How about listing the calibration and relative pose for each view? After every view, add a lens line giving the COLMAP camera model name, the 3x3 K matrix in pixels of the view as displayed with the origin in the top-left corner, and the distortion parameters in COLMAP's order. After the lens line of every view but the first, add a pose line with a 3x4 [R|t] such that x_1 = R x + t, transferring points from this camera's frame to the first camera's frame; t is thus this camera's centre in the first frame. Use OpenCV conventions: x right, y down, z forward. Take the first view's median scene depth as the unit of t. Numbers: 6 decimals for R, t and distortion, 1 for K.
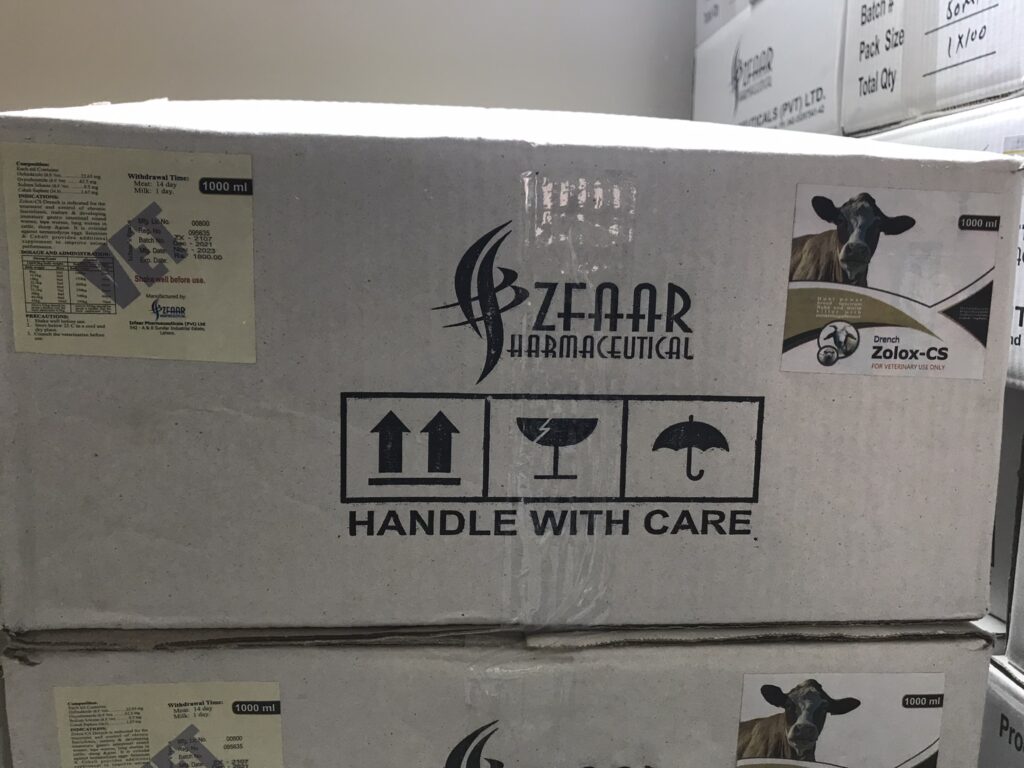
lens RADIAL K [[835.8, 0, 536.1], [0, 835.8, 387.9], [0, 0, 1]] dist [0.009583, 0.006531]
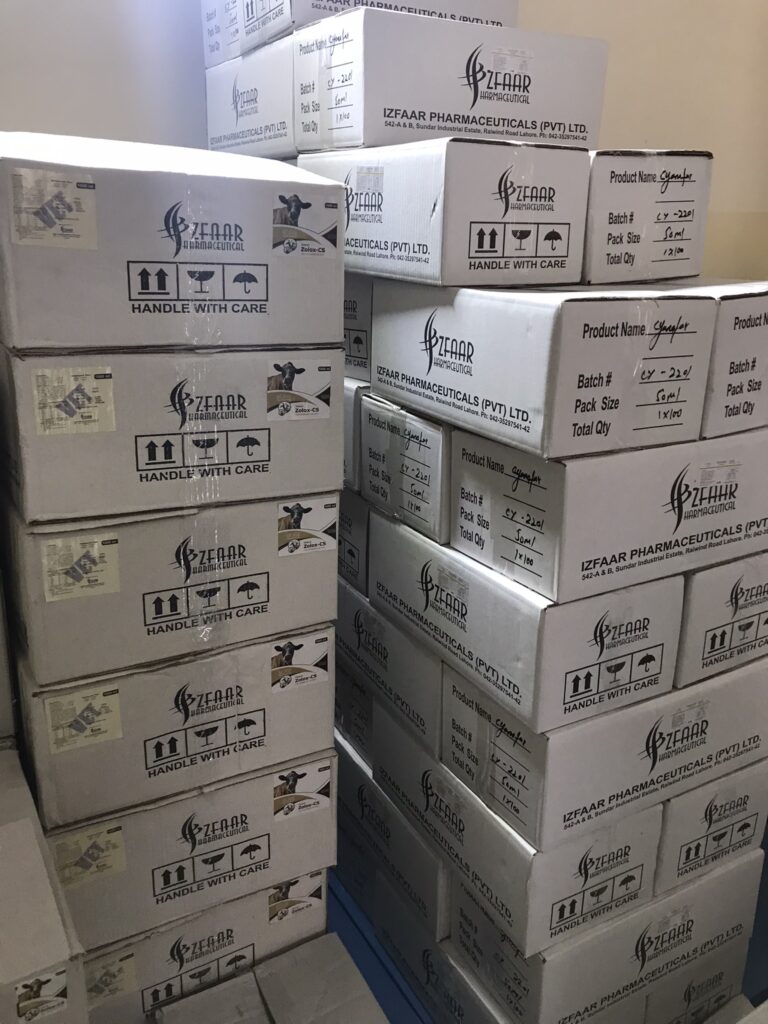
lens RADIAL K [[835.8, 0, 384.0], [0, 835.8, 512.0], [0, 0, 1]] dist [0.009583, 0.006531]
pose [[0.917178, -0.112788, 0.382183, -0.606667], [0.041504, 0.980929, 0.189885, 0.336616], [-0.396311, -0.158296, 0.904367, -2.067820]]
